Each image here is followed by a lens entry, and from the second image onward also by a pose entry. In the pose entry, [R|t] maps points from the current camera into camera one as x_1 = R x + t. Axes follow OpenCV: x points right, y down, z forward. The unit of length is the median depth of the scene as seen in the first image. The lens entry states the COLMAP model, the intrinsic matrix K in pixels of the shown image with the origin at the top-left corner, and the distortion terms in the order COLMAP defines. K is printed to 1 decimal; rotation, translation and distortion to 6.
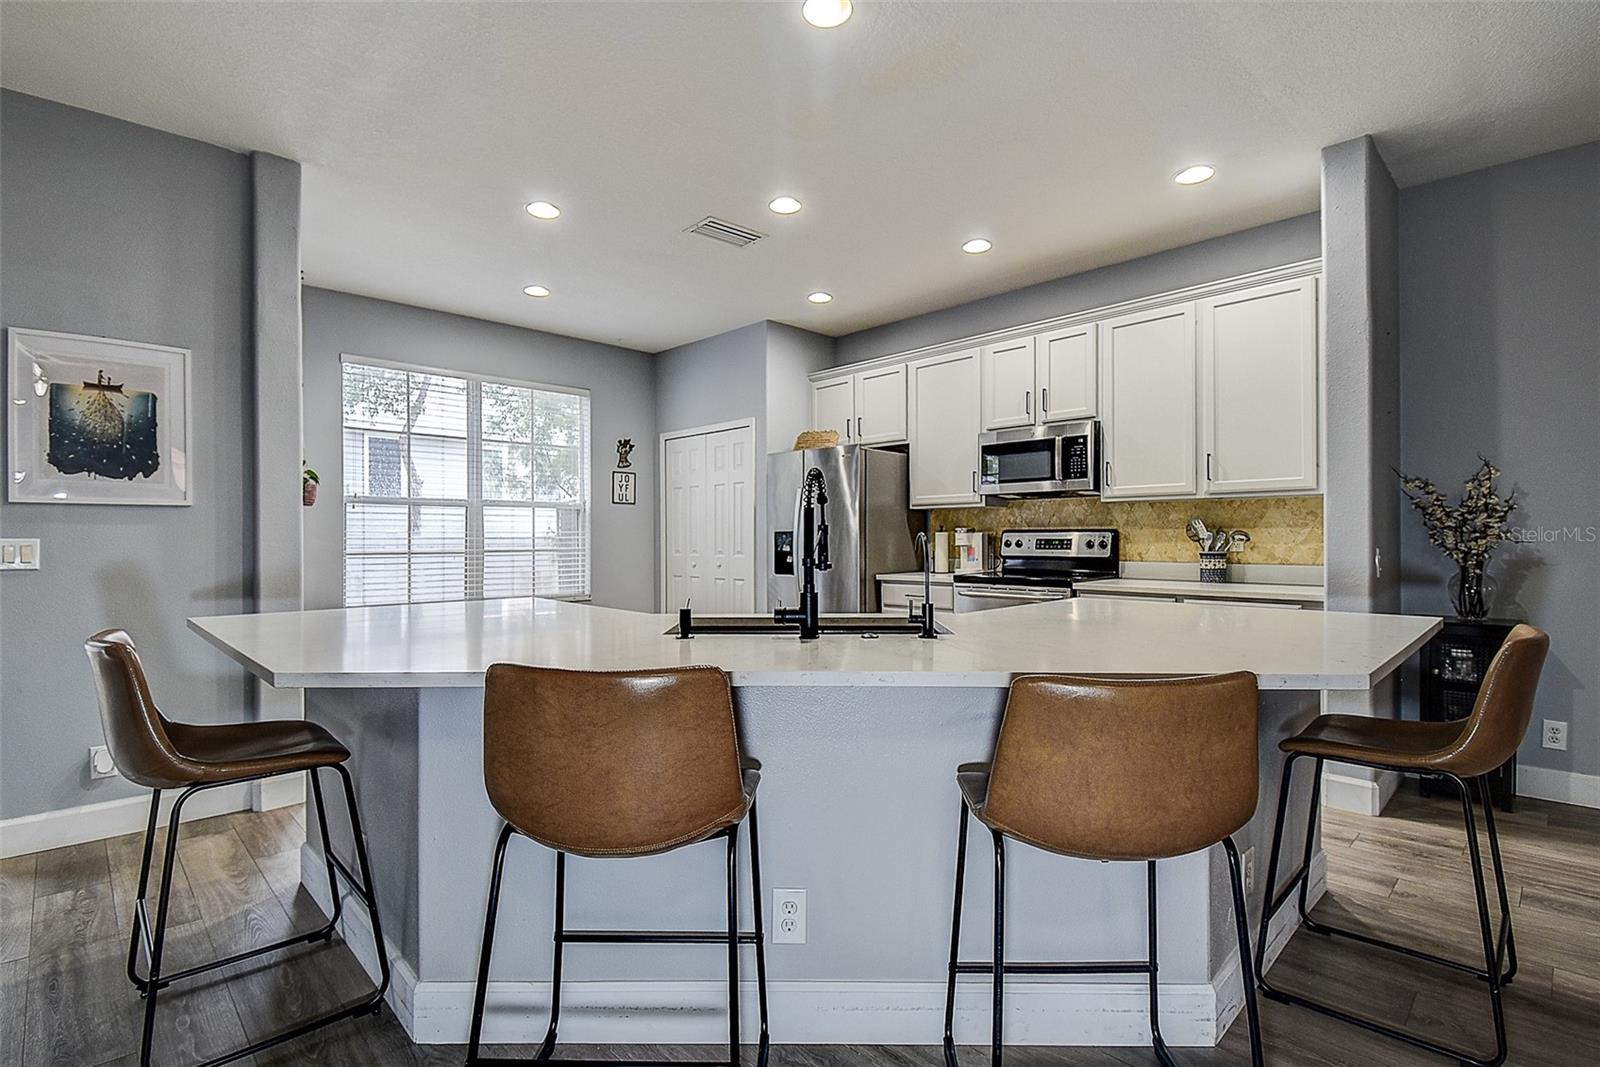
lens RADIAL K [[739.2, 0, 800.6], [0, 739.2, 538.3], [0, 0, 1]] dist [0.000521, -0.004835]
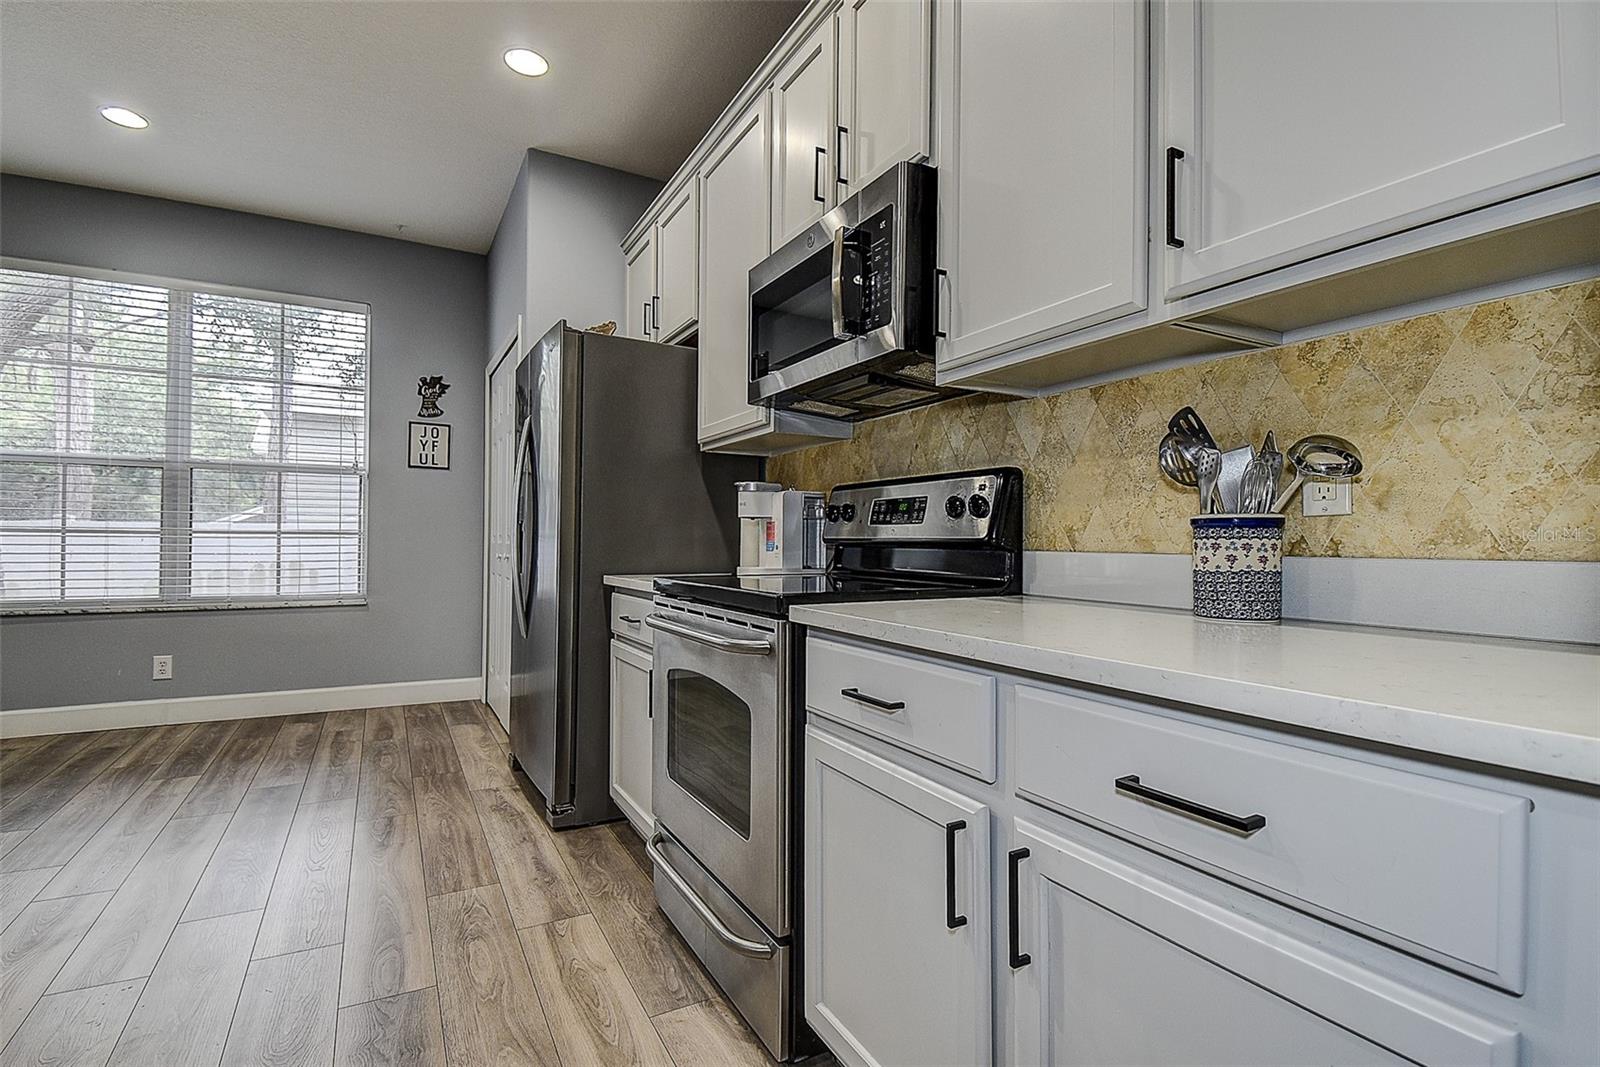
lens RADIAL K [[739.2, 0, 815.7], [0, 739.2, 537.4], [0, 0, 1]] dist [0.000521, -0.004835]
pose [[0.966861, 0.009754, -0.255118, 0.384120], [-0.012221, 0.999893, -0.008086, 0.025928], [0.255012, 0.010936, 0.966876, 0.545149]]
